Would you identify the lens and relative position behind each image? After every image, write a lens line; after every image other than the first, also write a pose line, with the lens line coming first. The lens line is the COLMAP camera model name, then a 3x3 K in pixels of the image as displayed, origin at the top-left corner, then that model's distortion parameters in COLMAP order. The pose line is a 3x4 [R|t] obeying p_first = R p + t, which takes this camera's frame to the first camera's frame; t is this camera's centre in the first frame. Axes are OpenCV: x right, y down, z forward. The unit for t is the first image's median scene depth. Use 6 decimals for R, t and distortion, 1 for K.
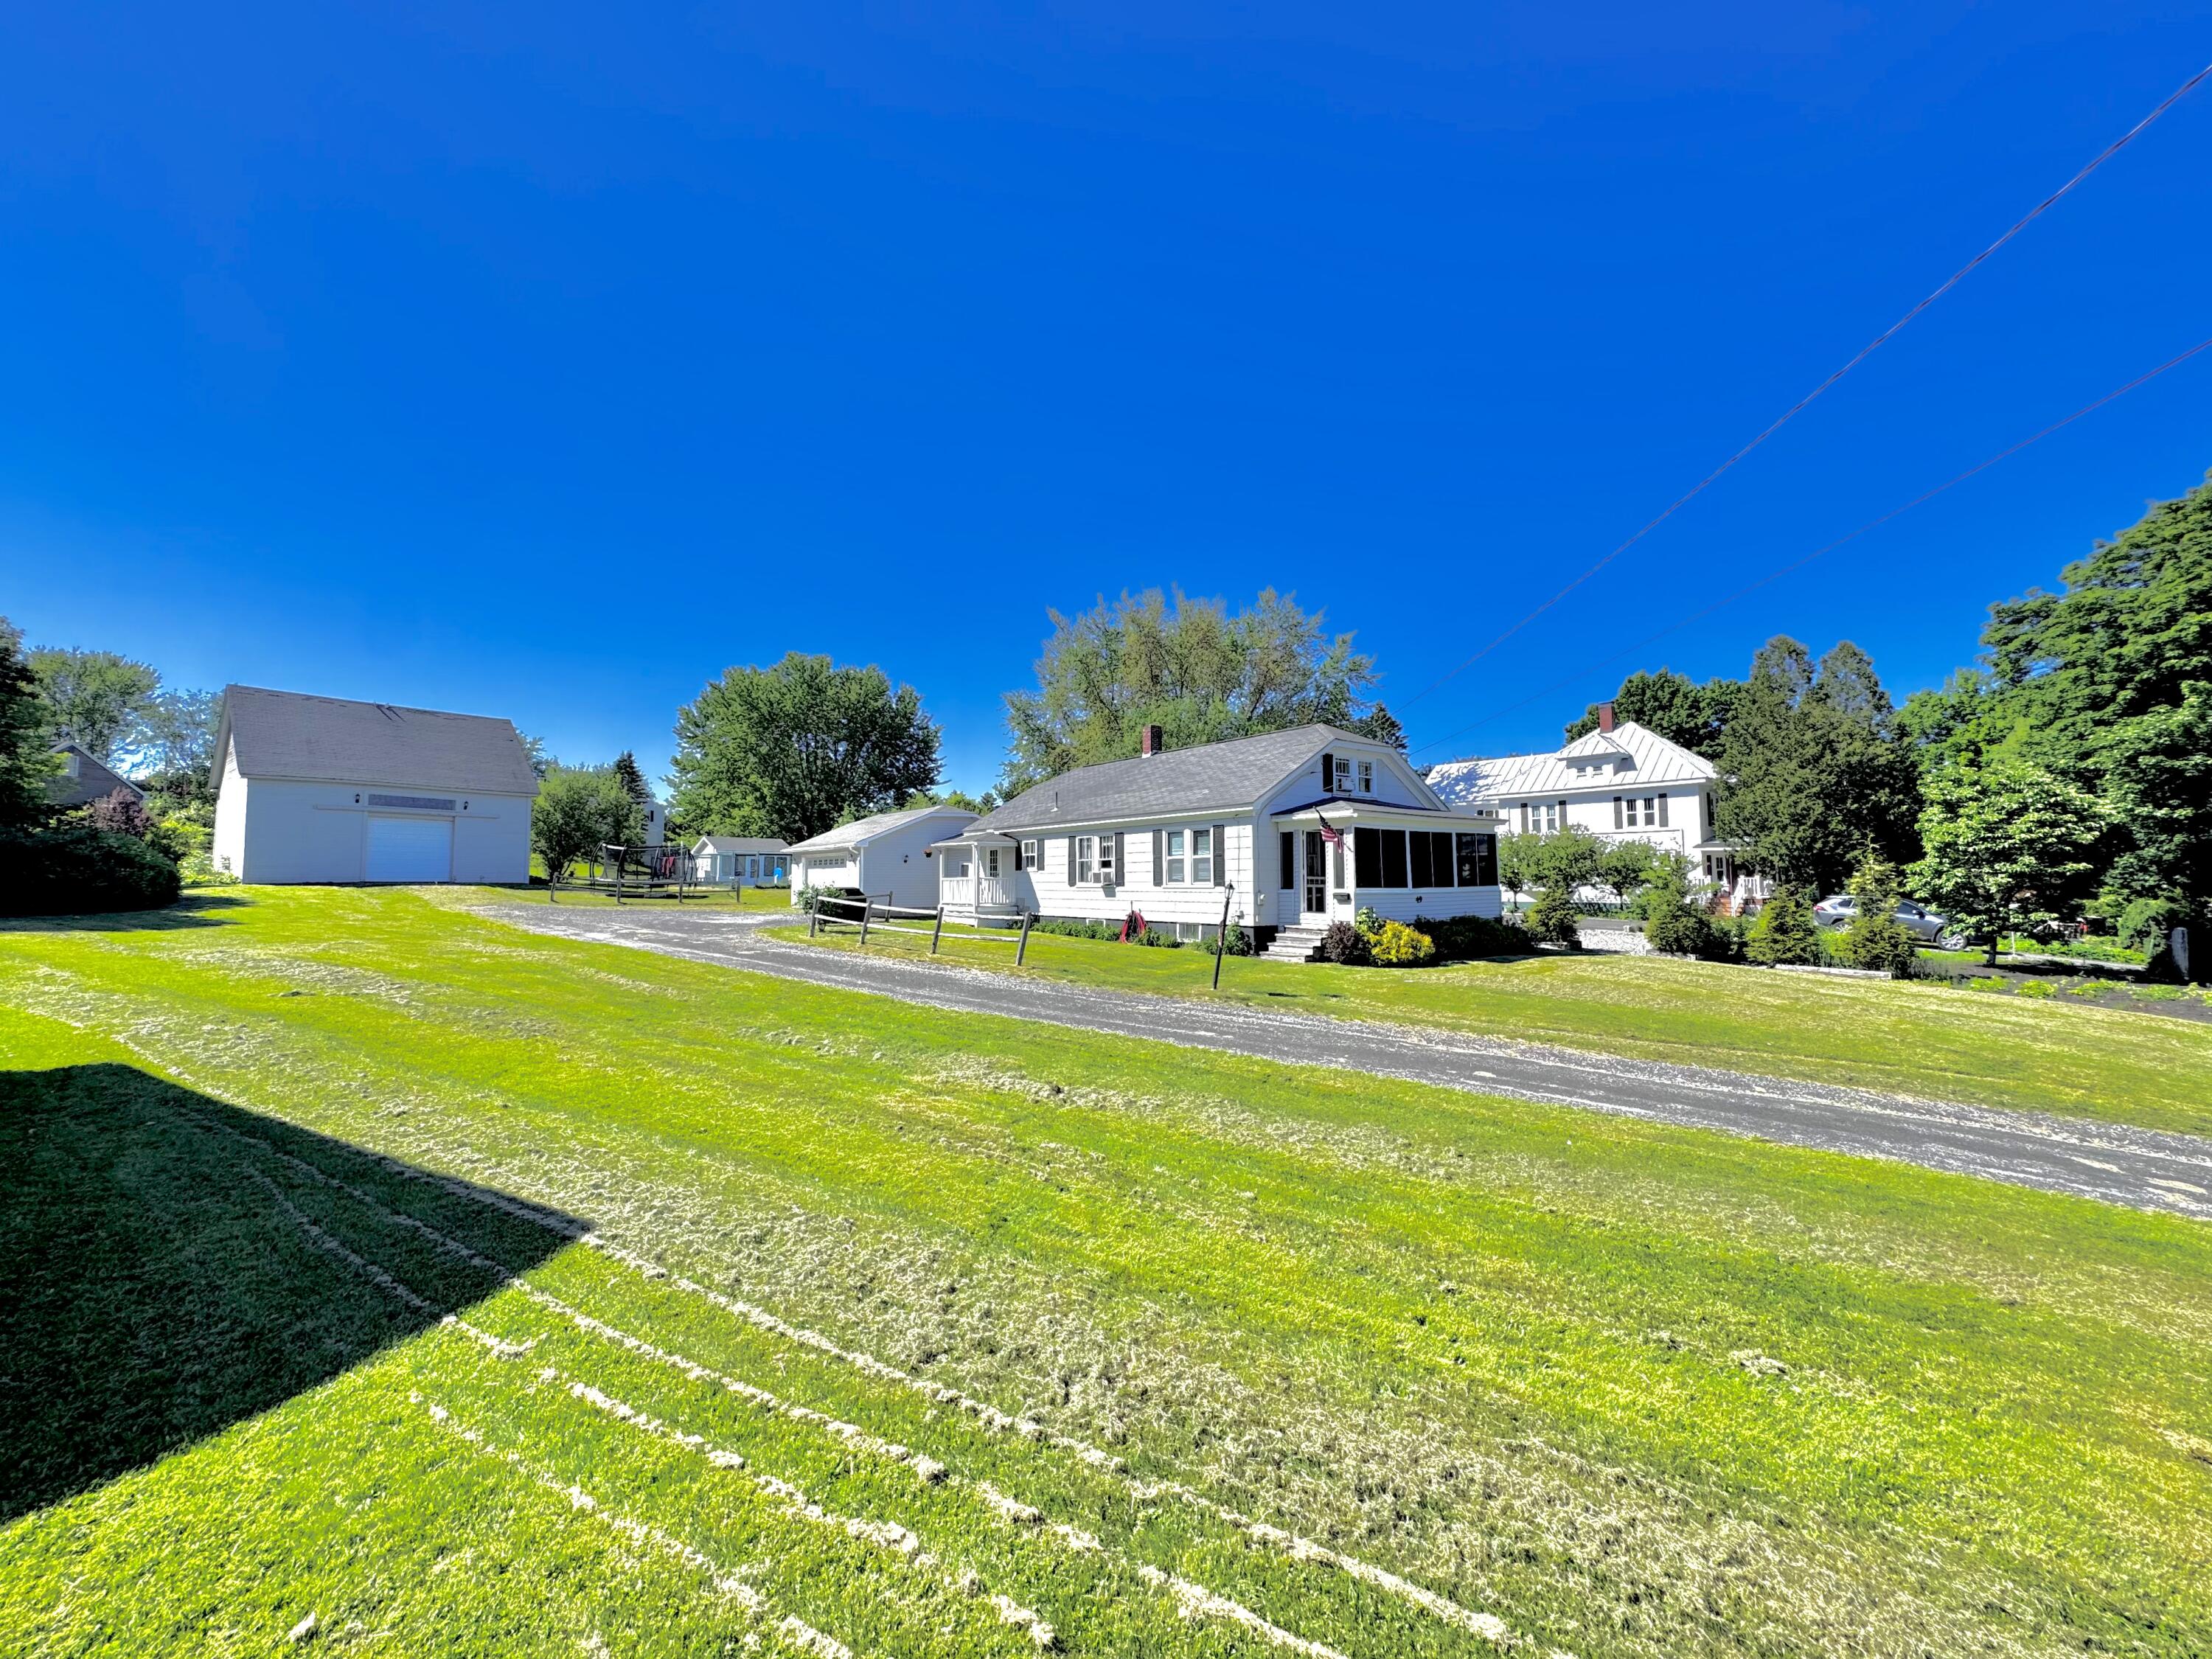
lens RADIAL K [[883.0, 0, 1111.2], [0, 883.0, 831.4], [0, 0, 1]] dist [-0.004413, 0.000567]
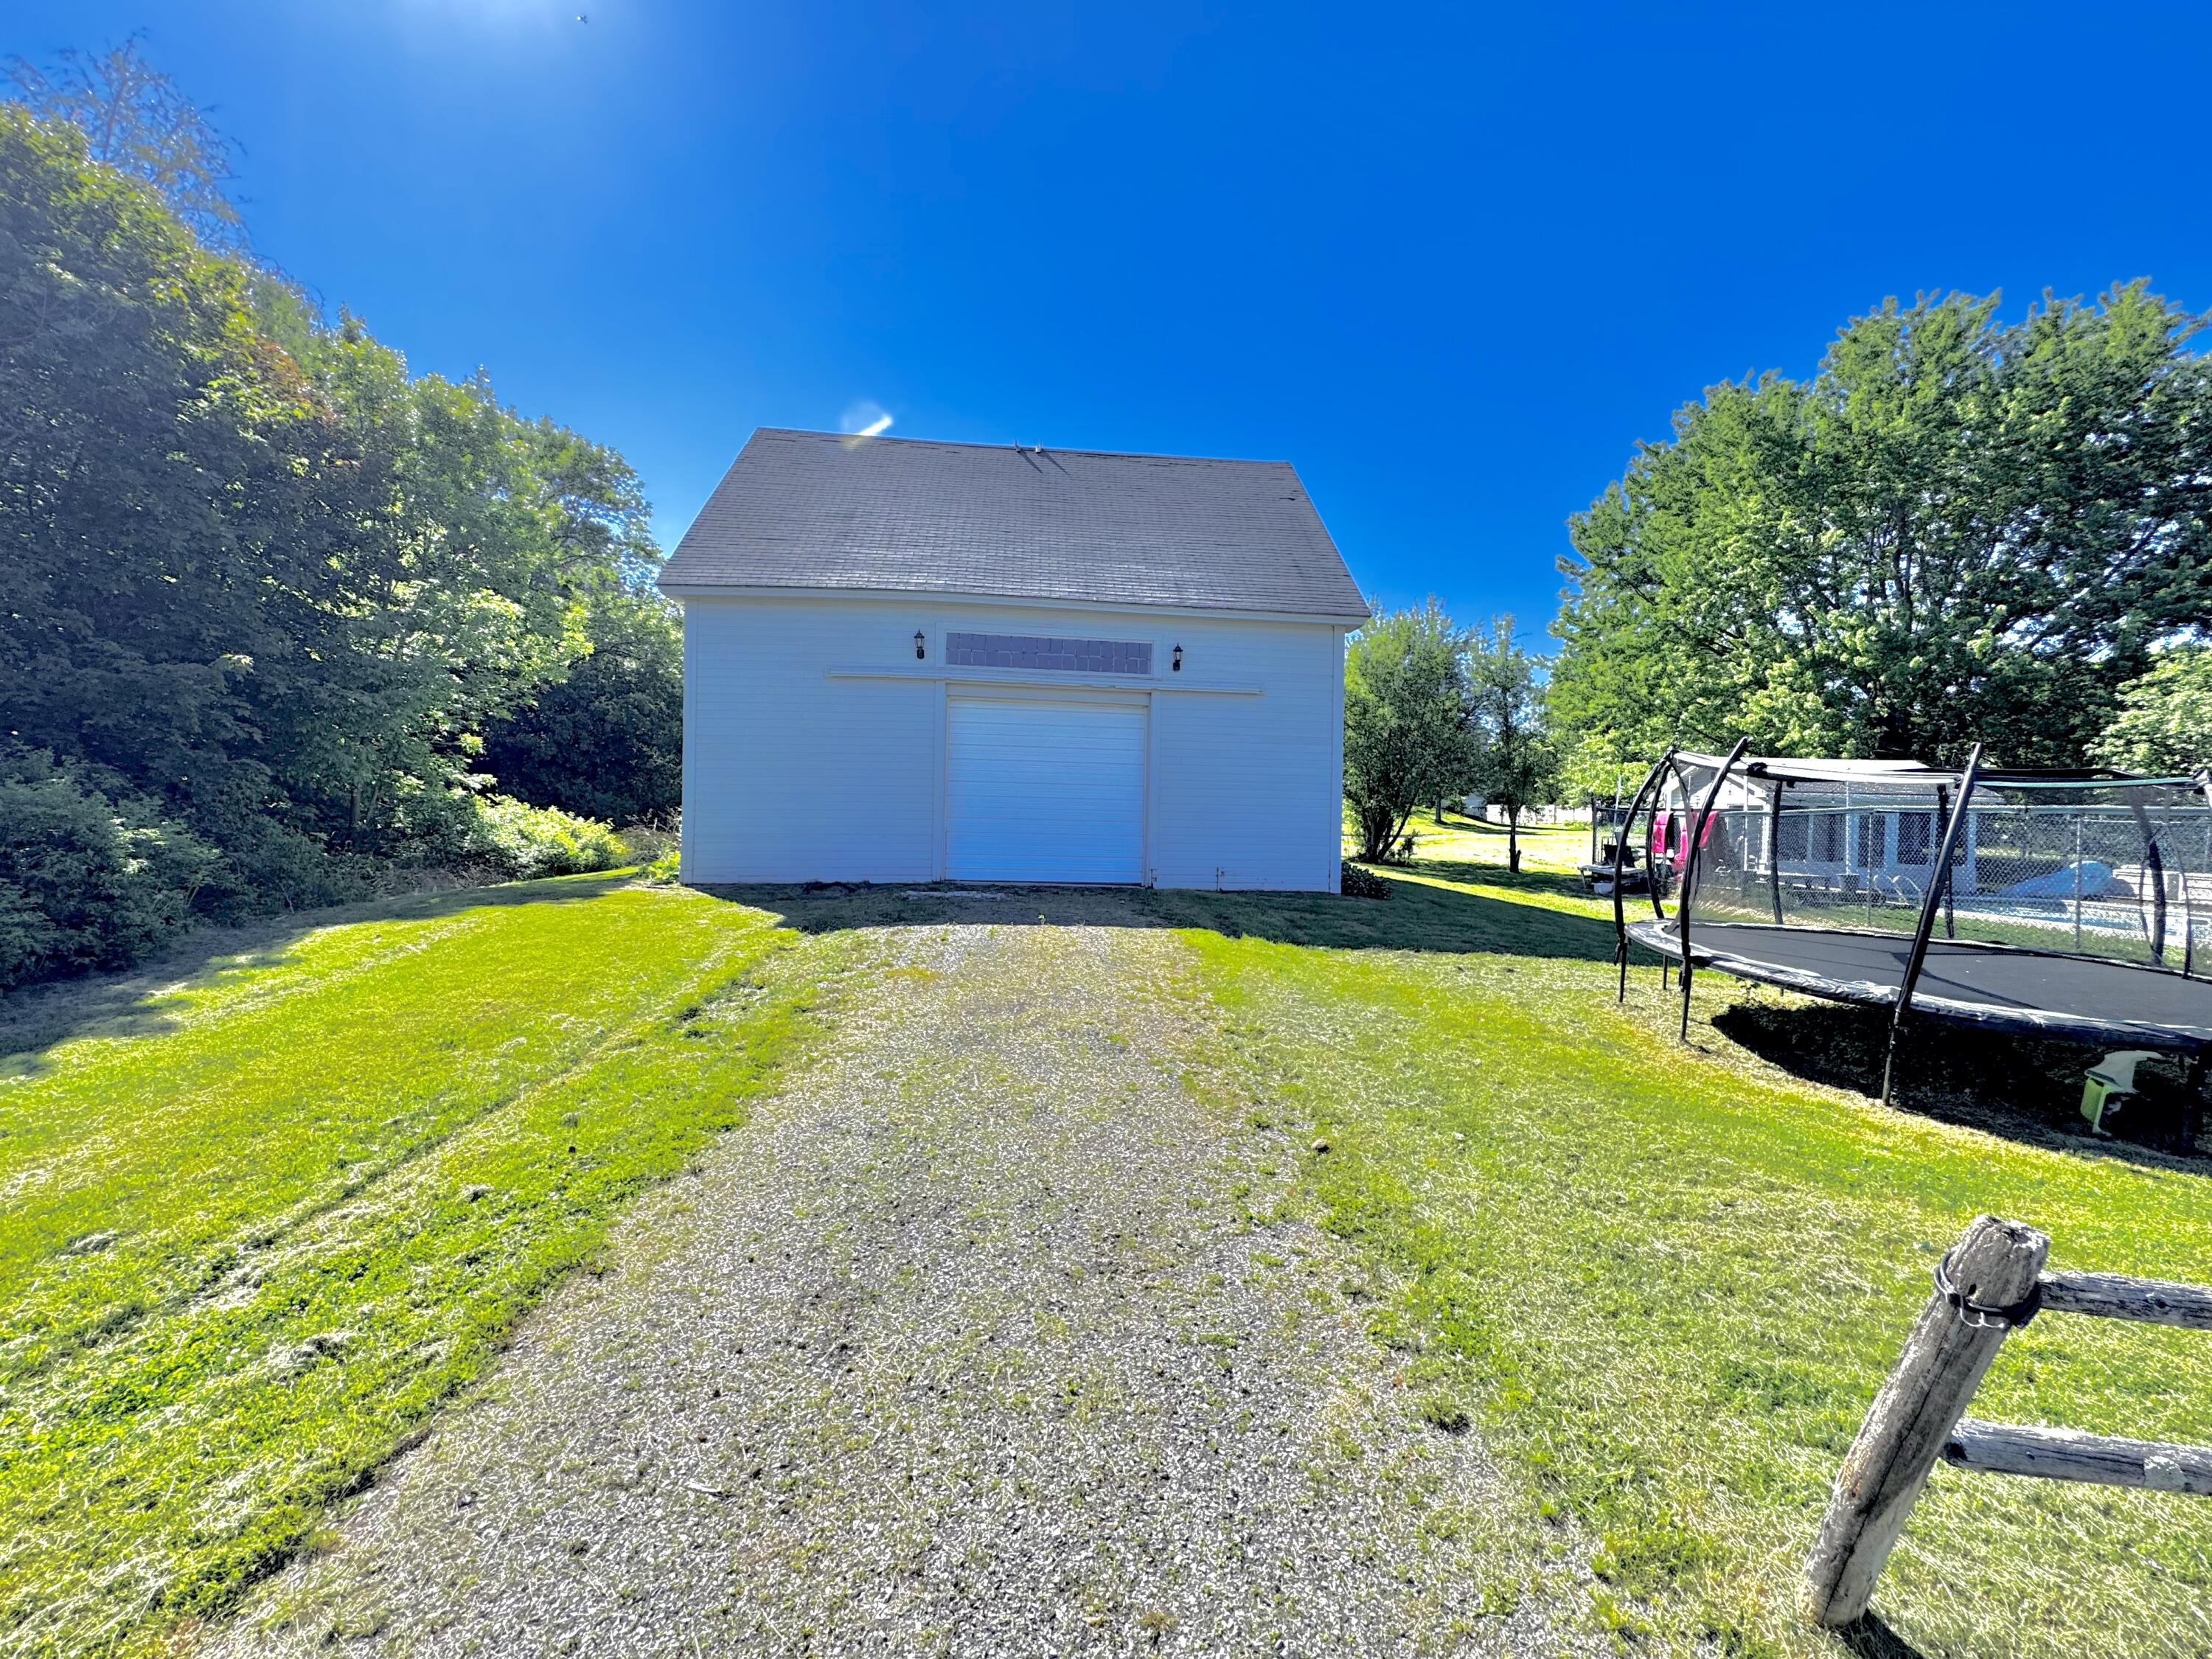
lens RADIAL K [[883.0, 0, 1108.1], [0, 883.0, 833.0], [0, 0, 1]] dist [-0.004413, 0.000567]
pose [[0.687907, 0.025600, -0.725347, -0.879054], [0.018583, 0.998429, 0.052862, 0.033677], [0.725561, -0.049844, 0.686351, 1.302622]]
